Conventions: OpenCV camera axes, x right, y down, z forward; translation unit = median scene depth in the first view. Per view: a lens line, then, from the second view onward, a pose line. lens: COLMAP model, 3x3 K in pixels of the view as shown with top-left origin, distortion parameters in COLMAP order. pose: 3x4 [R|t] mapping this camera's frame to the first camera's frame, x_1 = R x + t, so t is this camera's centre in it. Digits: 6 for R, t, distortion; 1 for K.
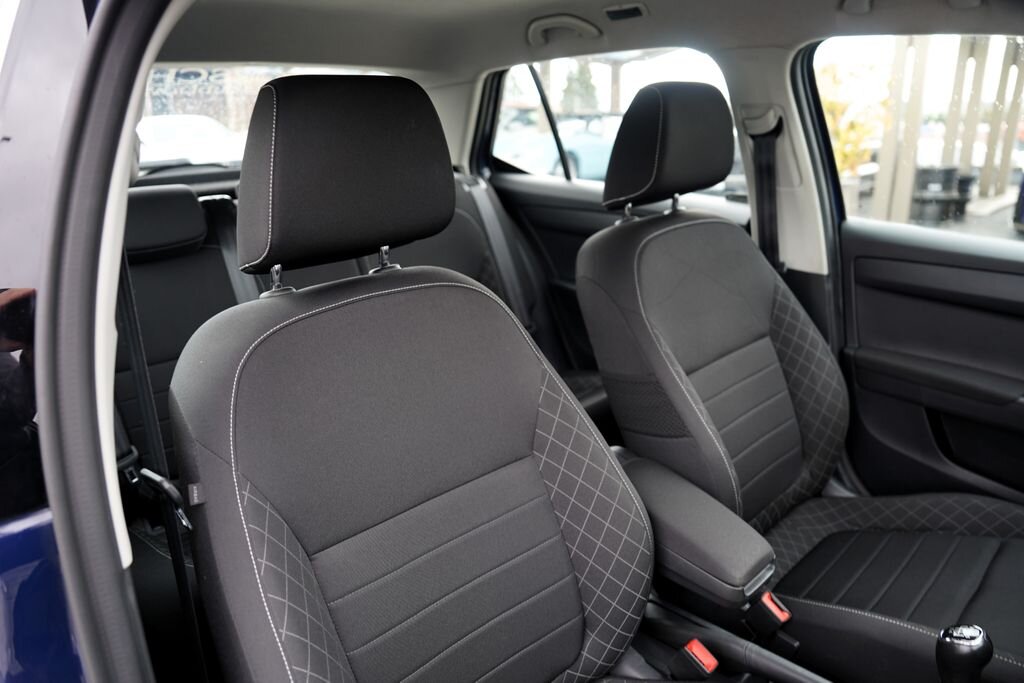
lens RADIAL K [[701.1, 0, 514.2], [0, 701.1, 340.5], [0, 0, 1]] dist [-0.105627, 0.079547]
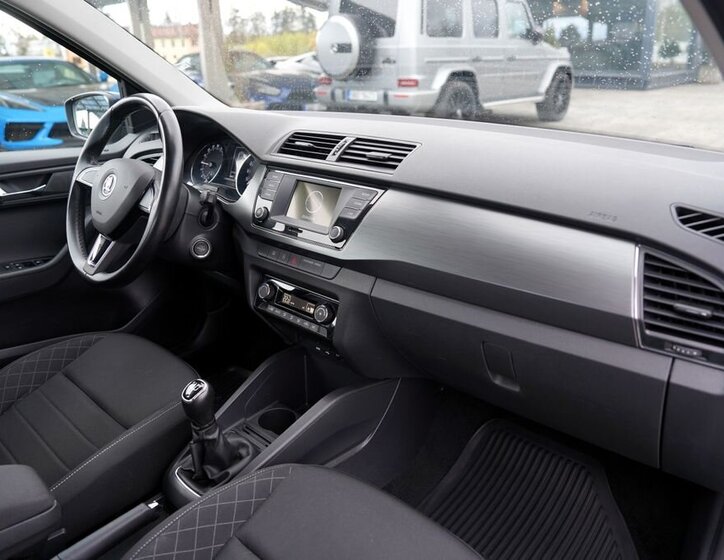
lens RADIAL K [[567.9, 0, 363.5], [0, 567.9, 270.1], [0, 0, 1]] dist [-0.062081, 0.027706]
pose [[-0.041336, -0.342049, 0.938773, -0.202436], [0.332905, 0.881173, 0.335721, -0.036434], [-0.942054, 0.326399, 0.077446, 0.255318]]
